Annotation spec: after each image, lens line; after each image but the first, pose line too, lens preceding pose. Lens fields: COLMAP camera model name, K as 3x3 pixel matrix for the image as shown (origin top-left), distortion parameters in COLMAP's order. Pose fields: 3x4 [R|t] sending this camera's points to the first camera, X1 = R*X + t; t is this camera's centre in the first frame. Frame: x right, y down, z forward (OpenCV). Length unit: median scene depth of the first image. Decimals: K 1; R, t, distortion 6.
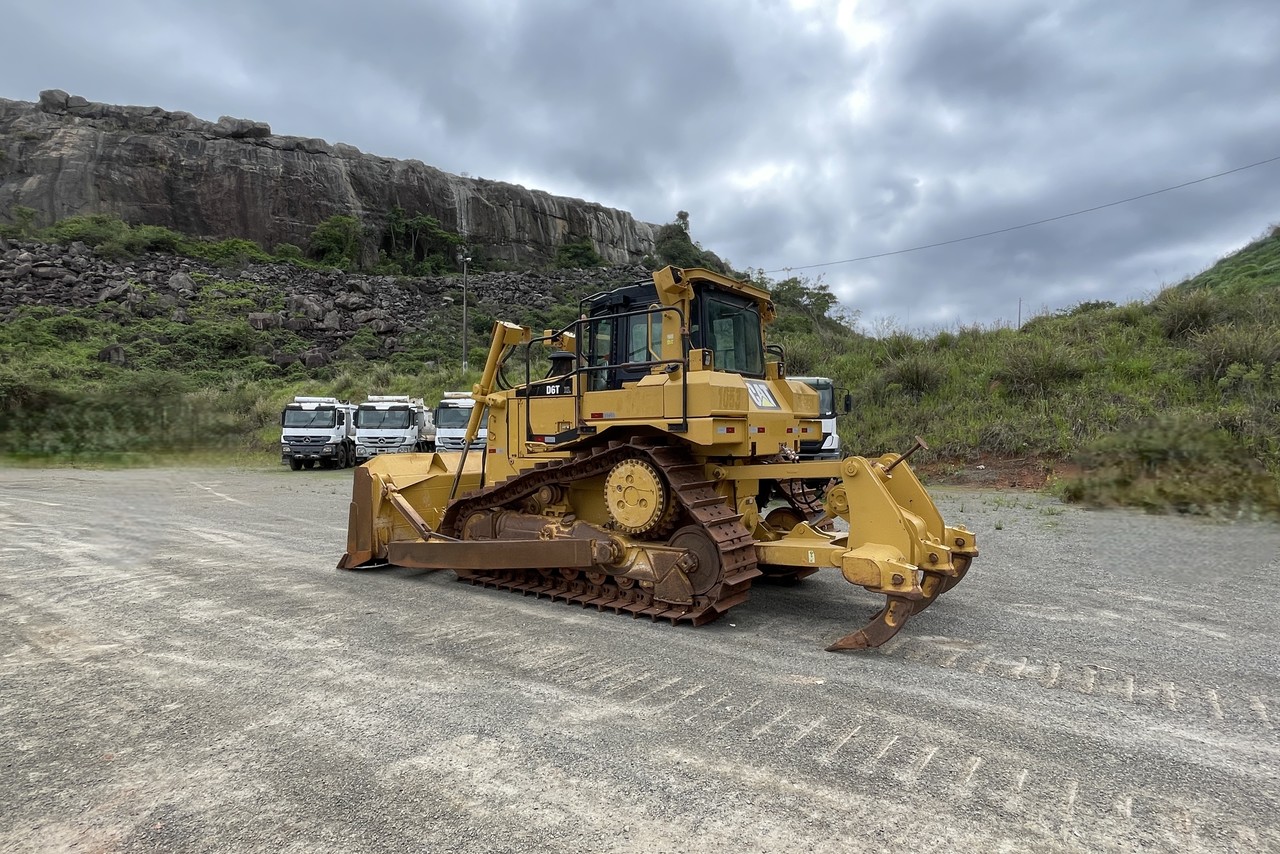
lens RADIAL K [[657.0, 0, 651.8], [0, 657.0, 427.0], [0, 0, 1]] dist [0.000733, -0.000022]
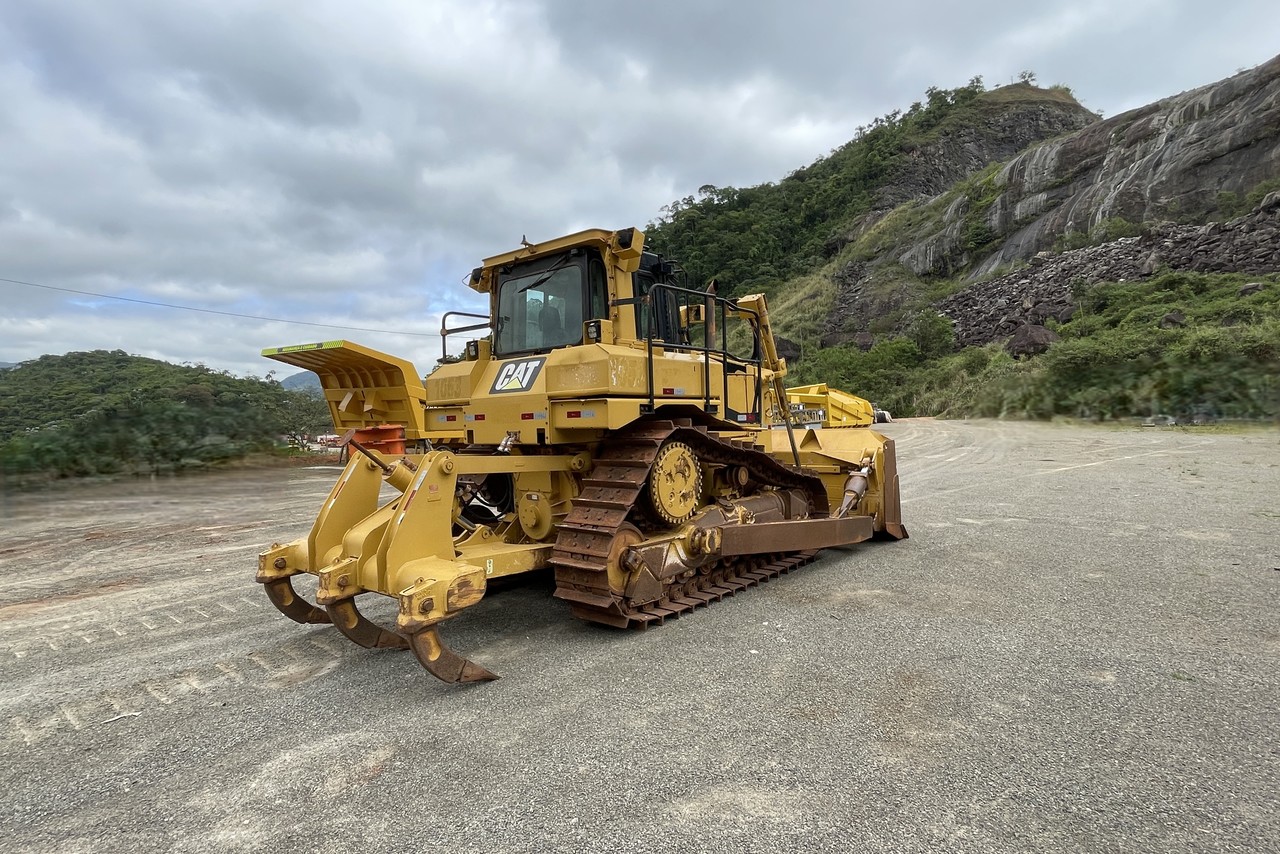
lens RADIAL K [[657.0, 0, 651.8], [0, 657.0, 427.0], [0, 0, 1]] dist [0.000733, -0.000022]
pose [[-0.043222, 0.028954, -0.998646, 0.966446], [0.036756, 0.998949, 0.027372, 0.001871], [0.998389, -0.035523, -0.044241, 1.129676]]
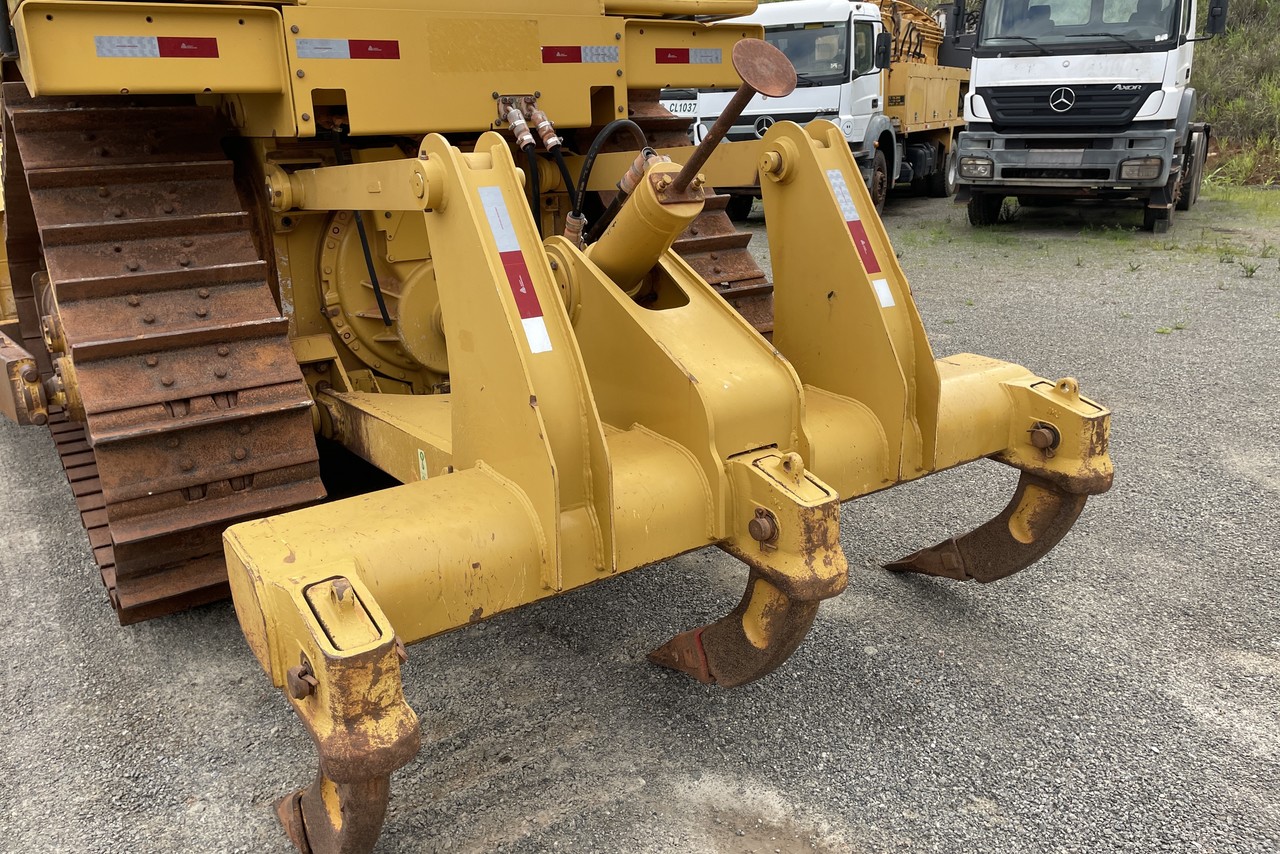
lens RADIAL K [[956.2, 0, 643.8], [0, 956.2, 420.8], [0, 0, 1]] dist [0.039351, -0.005475]
pose [[0.945799, 0.083516, -0.313829, 0.390343], [0.020781, 0.948821, 0.315130, 0.026813], [0.324086, -0.304572, 0.895659, 0.508070]]
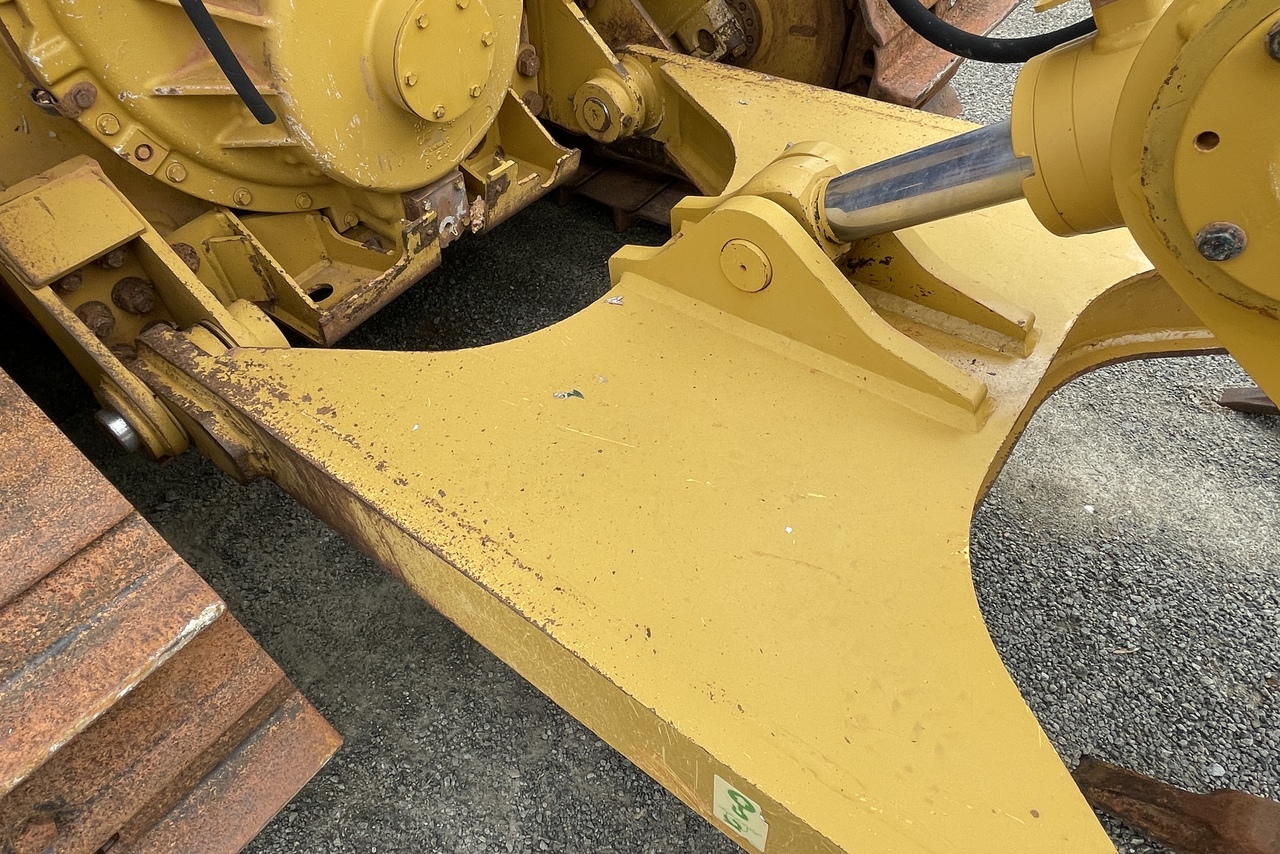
lens RADIAL K [[791.9, 0, 621.6], [0, 791.9, 418.1], [0, 0, 1]] dist [-0.001499, -0.000750]
pose [[0.999025, 0.002207, -0.044104, 0.184718], [0.032037, 0.651146, 0.758276, 0.060768], [0.030392, -0.758950, 0.650440, 0.781221]]
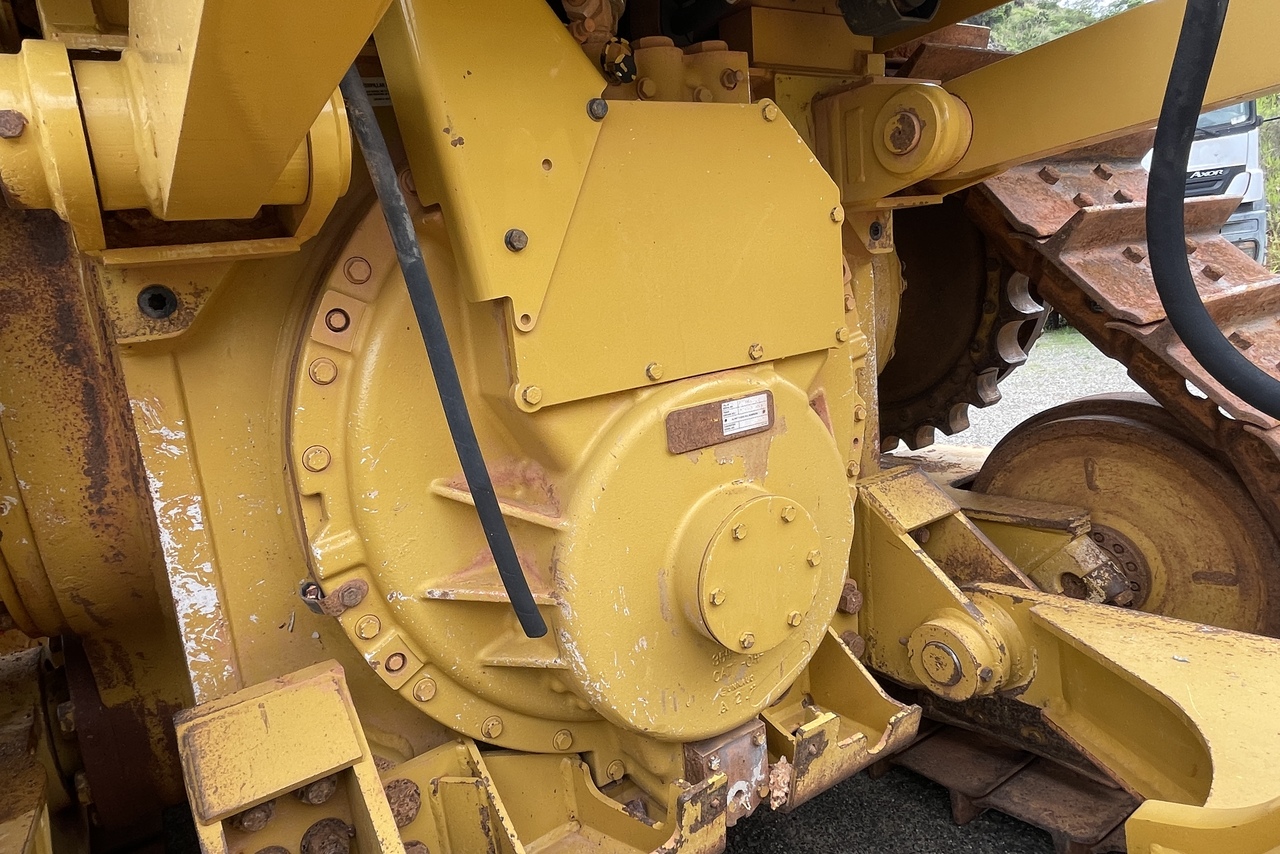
lens RADIAL K [[791.9, 0, 621.6], [0, 791.9, 418.1], [0, 0, 1]] dist [-0.001499, -0.000750]
pose [[0.929592, -0.055856, -0.364333, 0.169585], [0.123398, 0.978574, 0.164823, 0.083655], [0.347320, -0.198176, 0.916567, 0.817702]]
